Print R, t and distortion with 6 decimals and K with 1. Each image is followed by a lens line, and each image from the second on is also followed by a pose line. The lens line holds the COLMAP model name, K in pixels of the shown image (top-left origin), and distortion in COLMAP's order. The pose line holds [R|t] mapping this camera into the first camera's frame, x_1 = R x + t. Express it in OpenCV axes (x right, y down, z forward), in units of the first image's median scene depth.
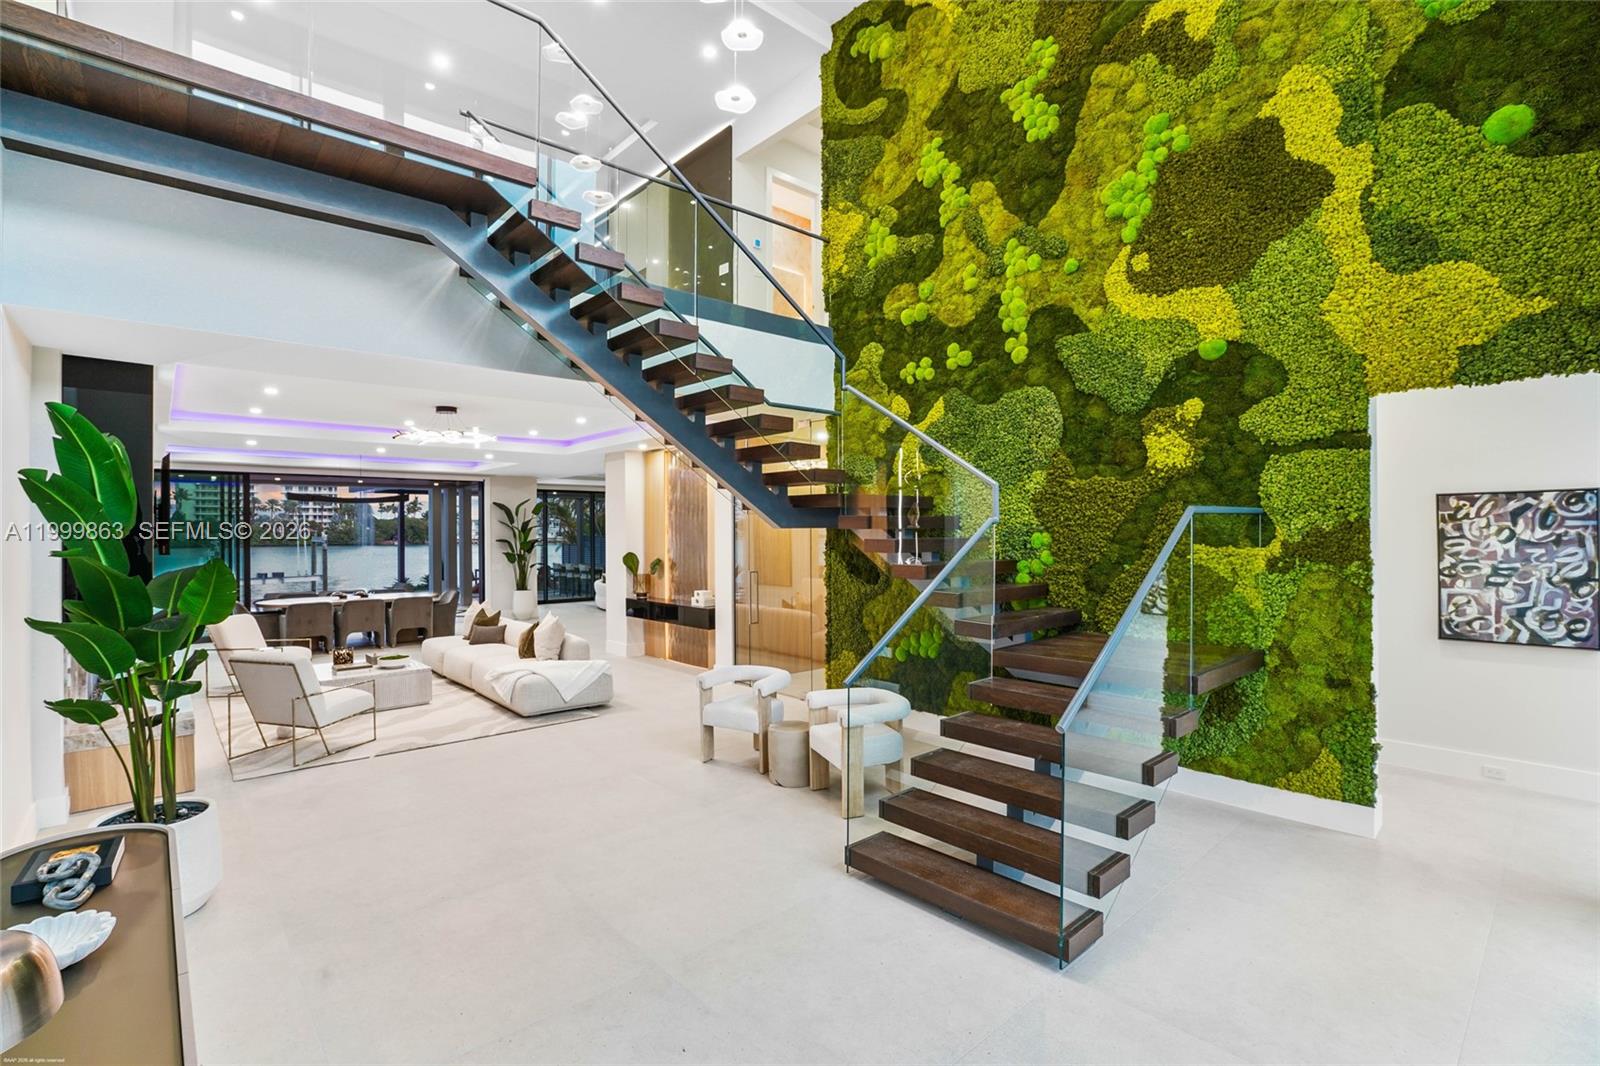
lens RADIAL K [[733.7, 0, 800.0], [0, 733.7, 533.0], [0, 0, 1]] dist [-0.011132, 0.000384]
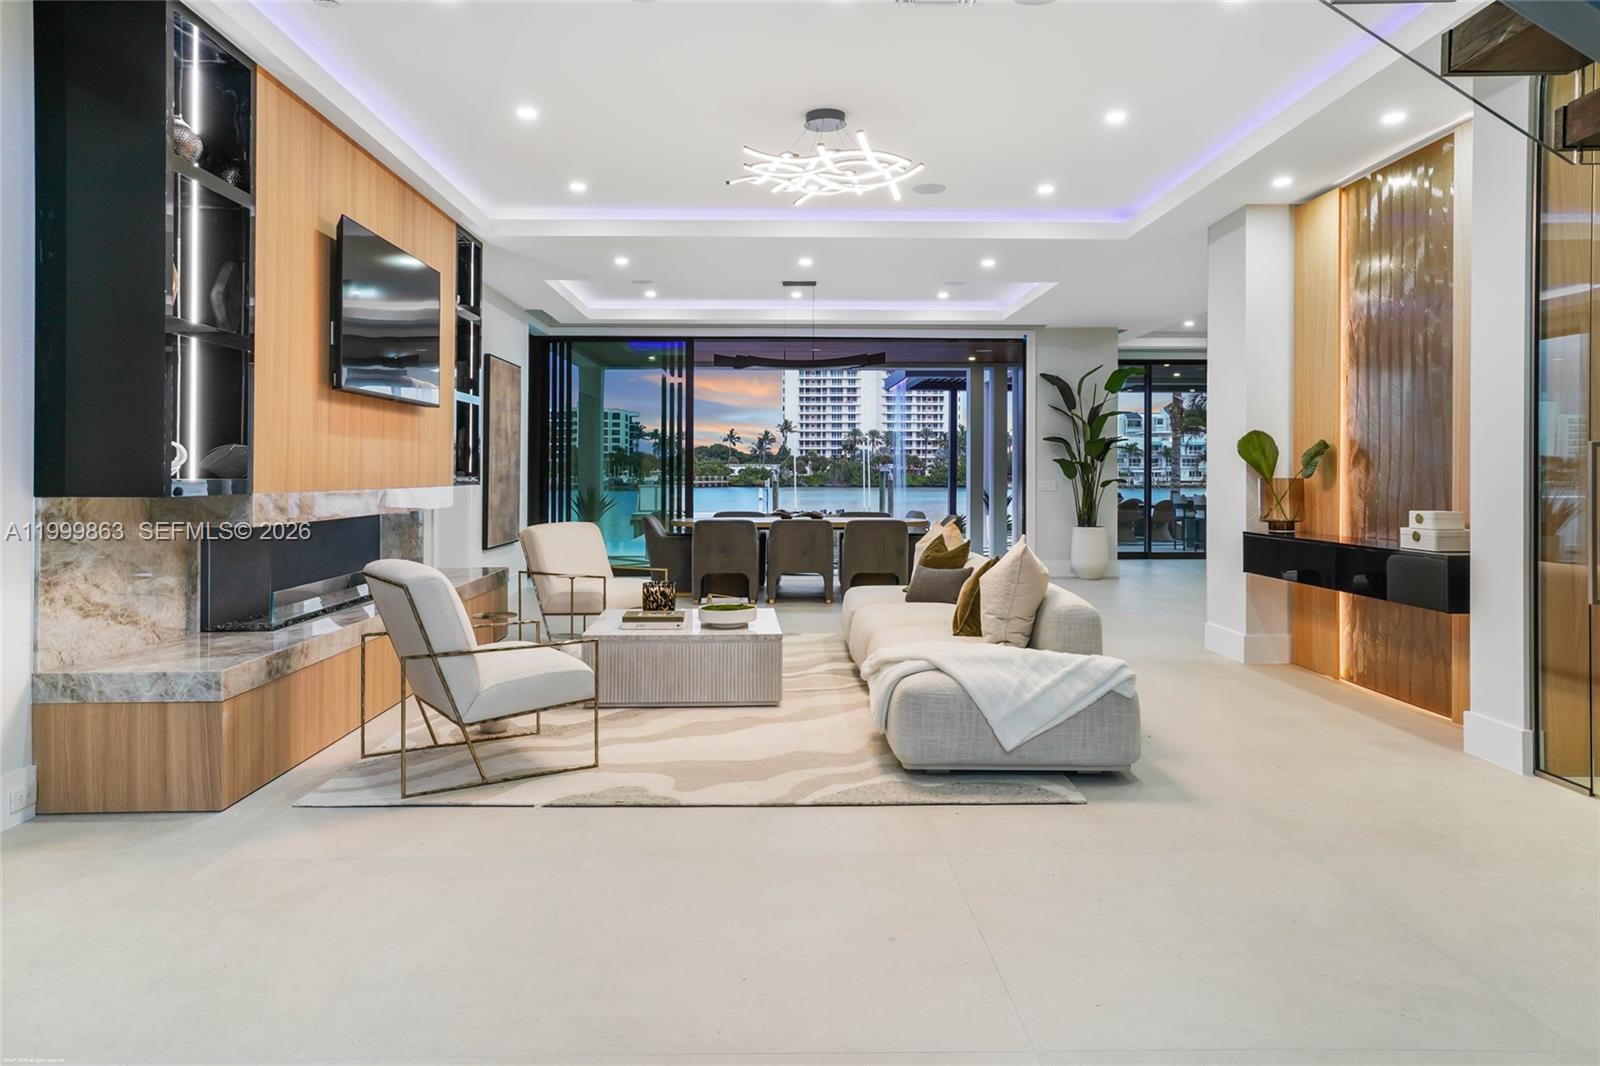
lens RADIAL K [[1049.0, 0, 798.2], [0, 1049.0, 479.2], [0, 0, 1]] dist [-0.003898, -0.002217]
pose [[0.752309, 0.002597, -0.658805, -0.021584], [-0.002343, 0.999996, 0.001266, 0.057521], [0.658806, 0.000591, 0.752313, 0.345368]]
